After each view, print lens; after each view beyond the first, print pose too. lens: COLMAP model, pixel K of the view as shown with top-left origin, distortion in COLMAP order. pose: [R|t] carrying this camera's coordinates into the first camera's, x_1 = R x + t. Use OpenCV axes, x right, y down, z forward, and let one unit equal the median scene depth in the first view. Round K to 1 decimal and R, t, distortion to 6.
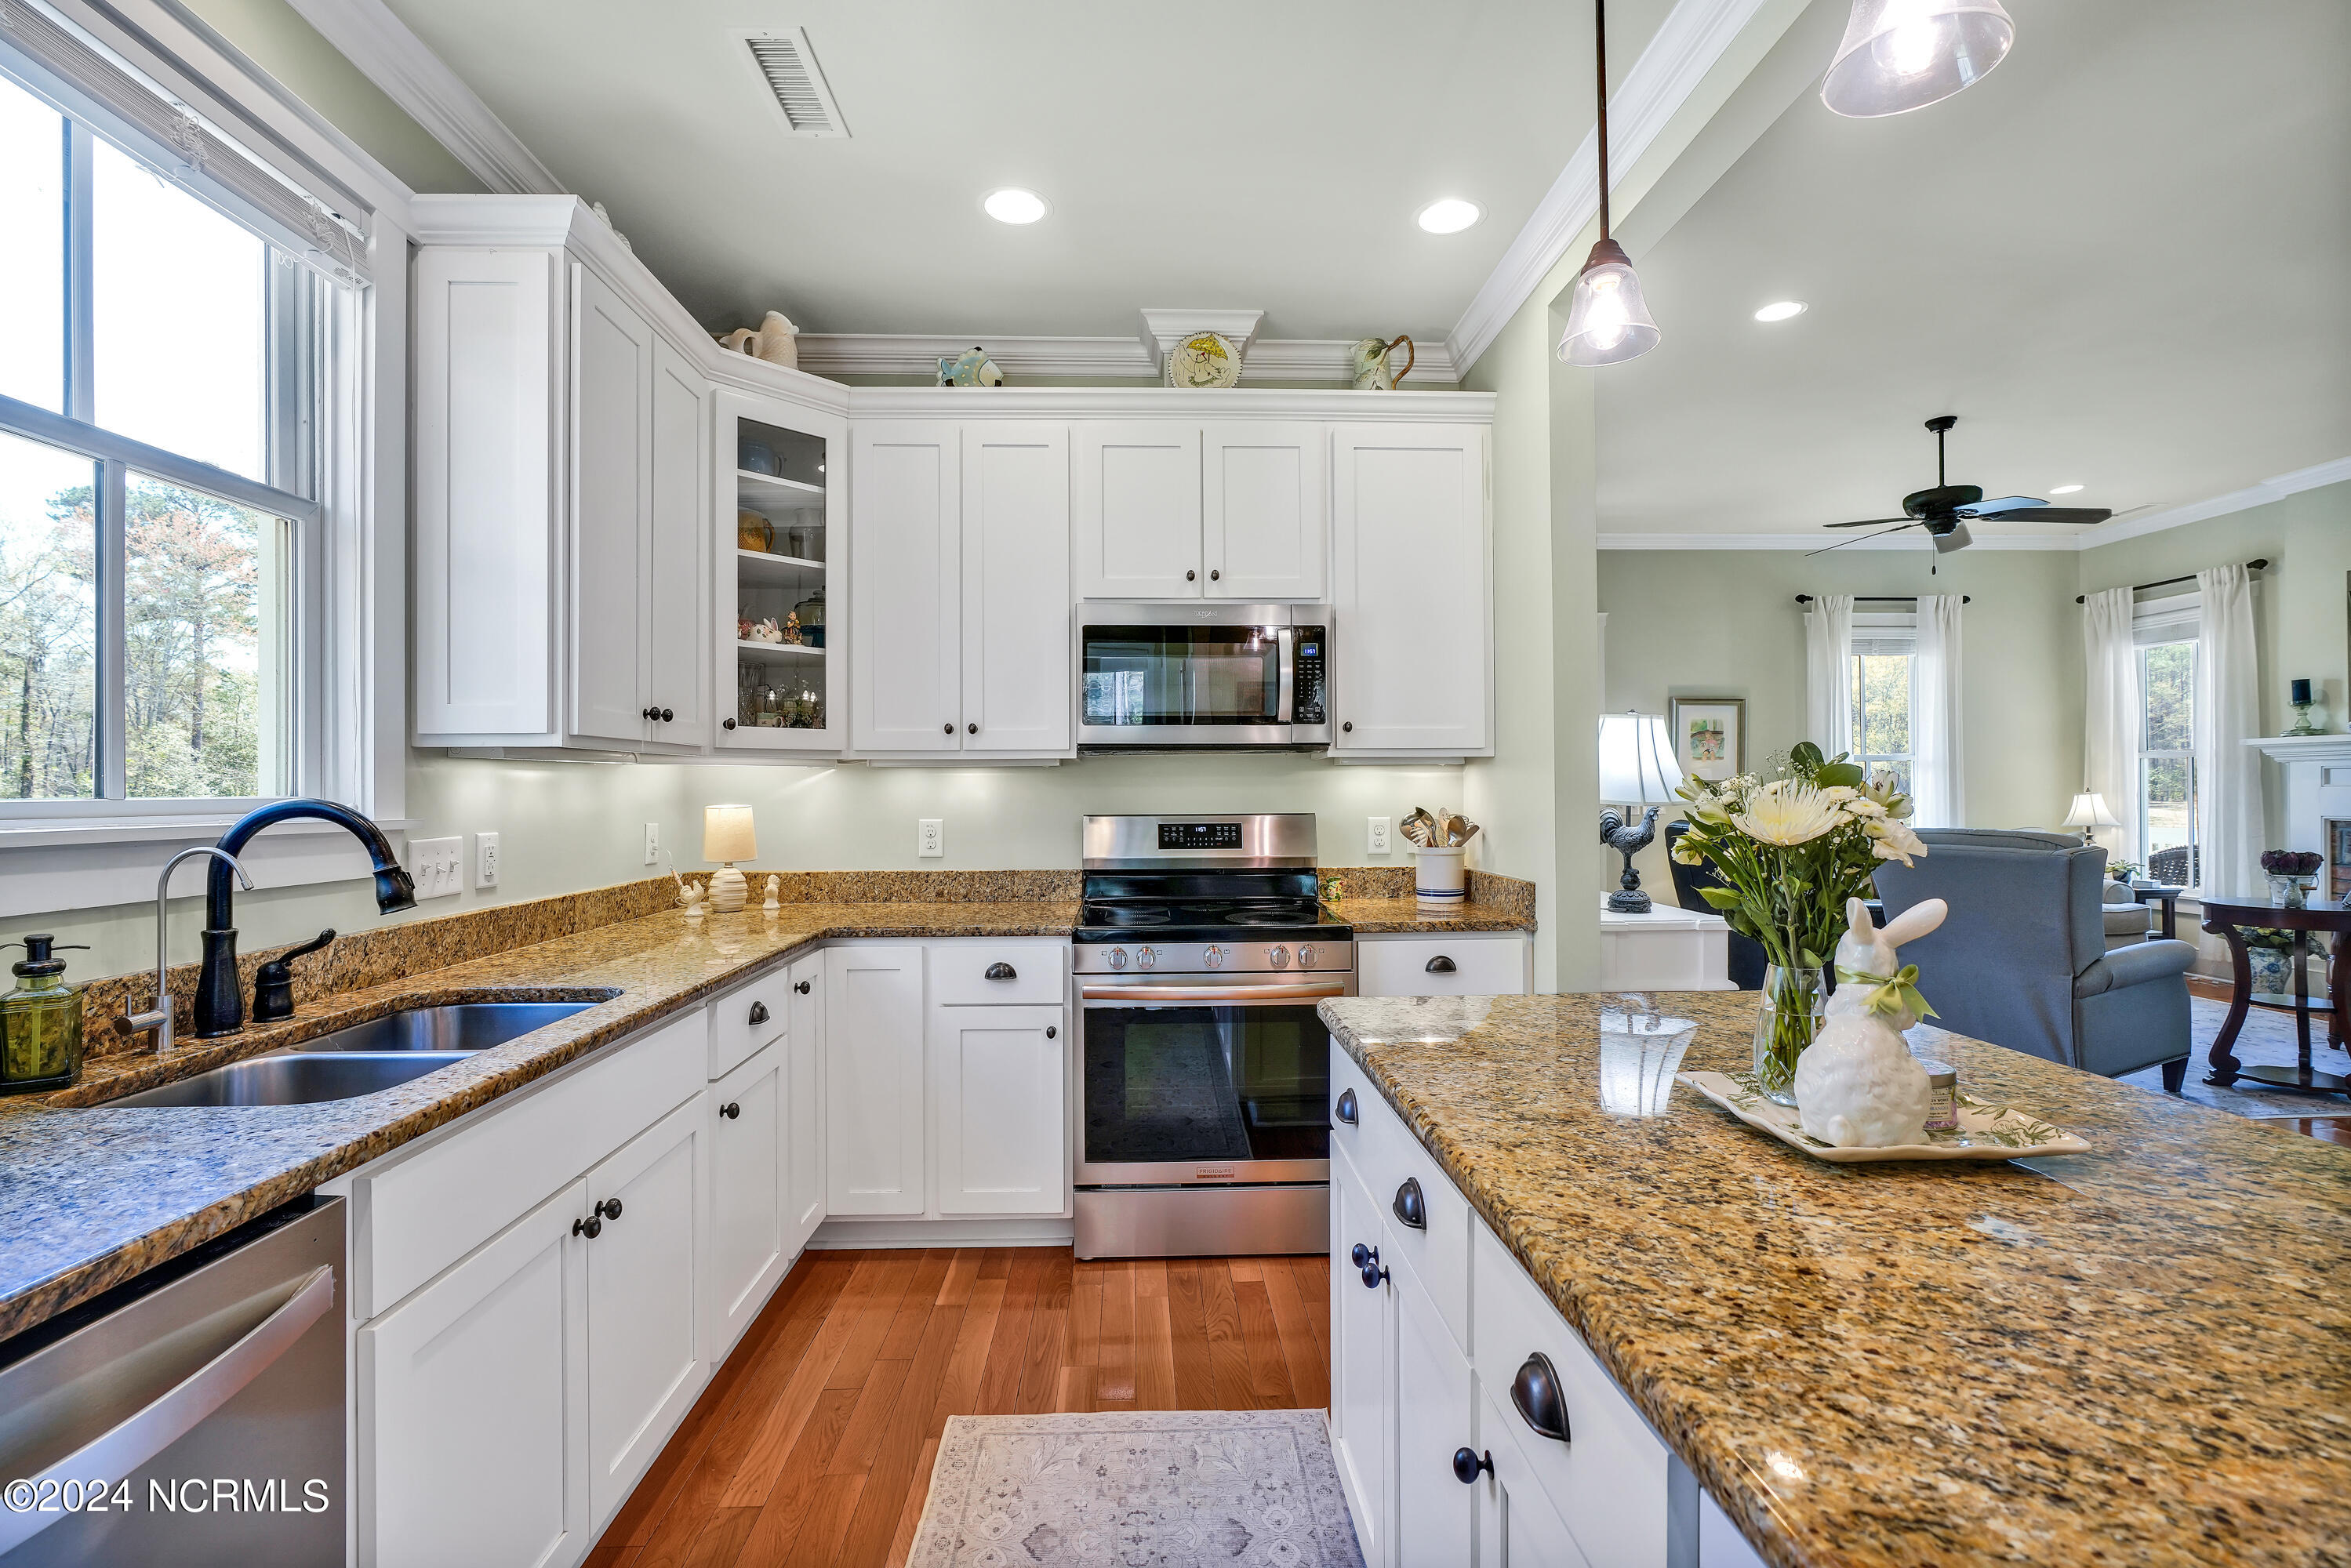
lens RADIAL K [[1071.7, 0, 1174.7], [0, 1071.7, 778.4], [0, 0, 1]] dist [-0.020180, 0.007855]
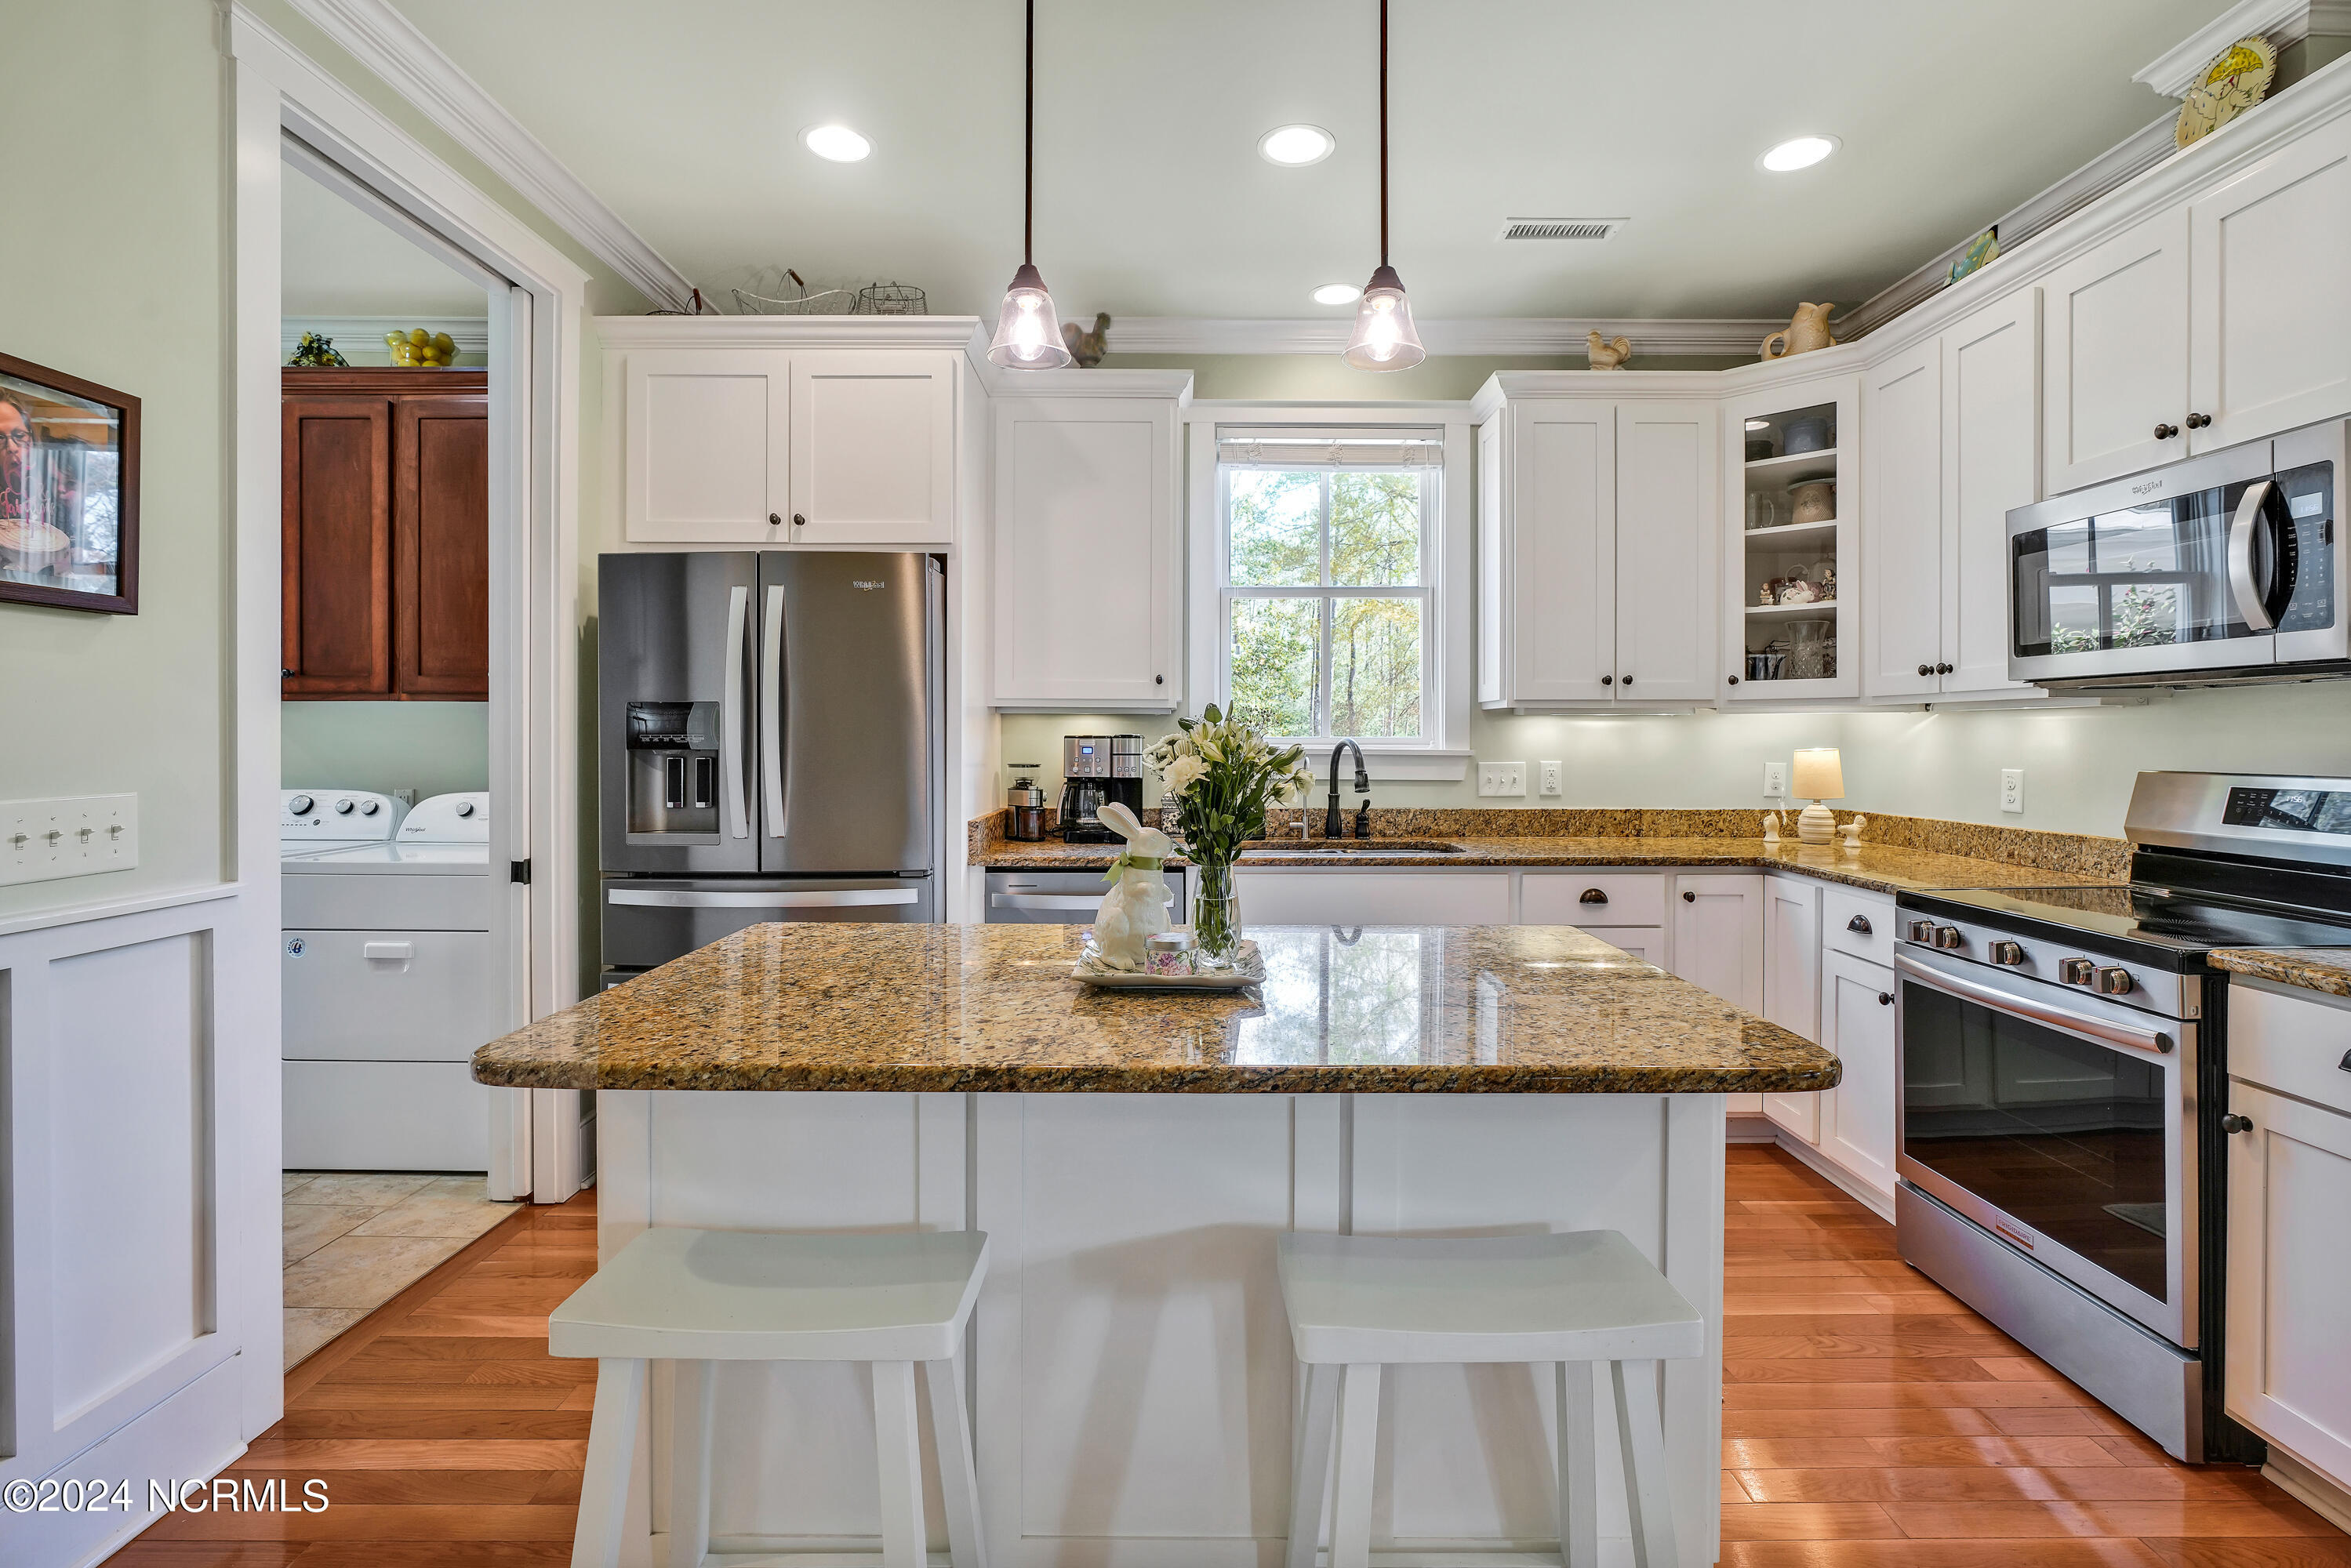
lens RADIAL K [[1071.7, 0, 1175.3], [0, 1071.7, 745.3], [0, 0, 1]] dist [-0.020180, 0.007855]
pose [[-0.043347, 0.014277, -0.998958, 0.761262], [0.009282, 0.999860, 0.013887, -0.000157], [0.999017, -0.008670, -0.043474, 0.393713]]
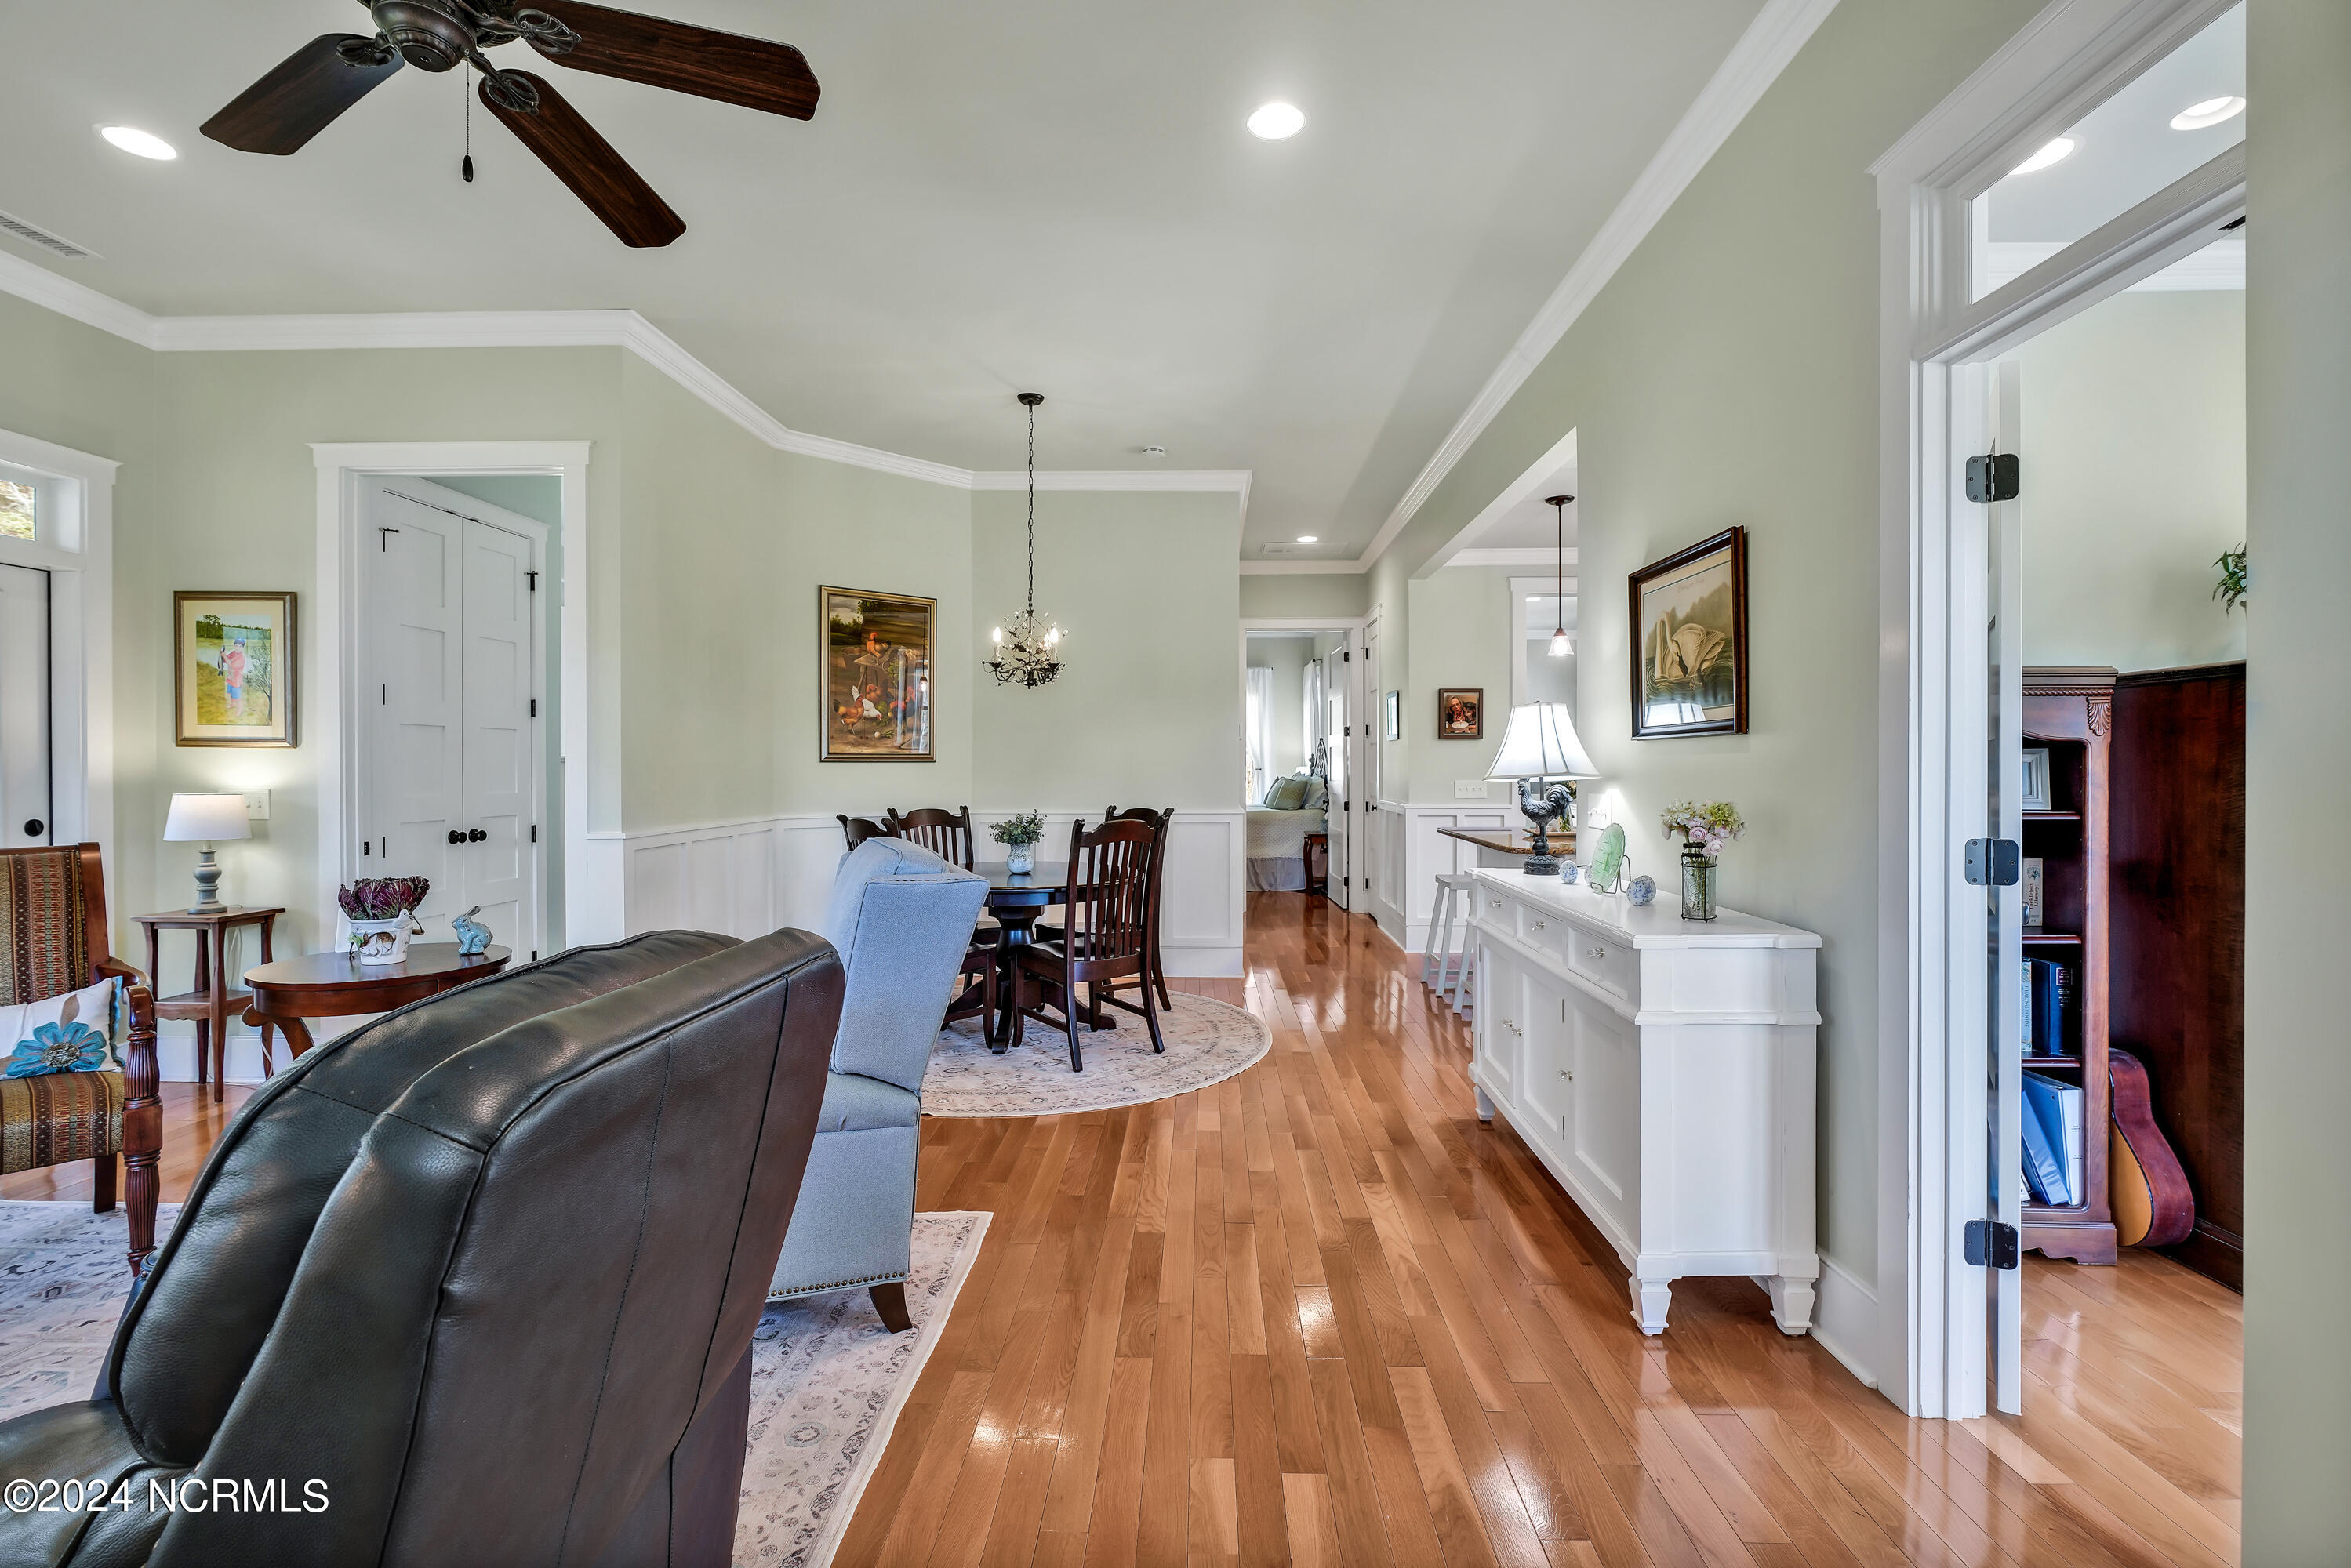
lens RADIAL K [[1071.7, 0, 1179.9], [0, 1071.7, 772.1], [0, 0, 1]] dist [-0.020180, 0.007855]
pose [[-0.997534, 0.006008, 0.069924, 0.741860], [0.005618, 0.999968, -0.005770, 0.018076], [-0.069956, -0.005363, -0.997536, 2.223004]]
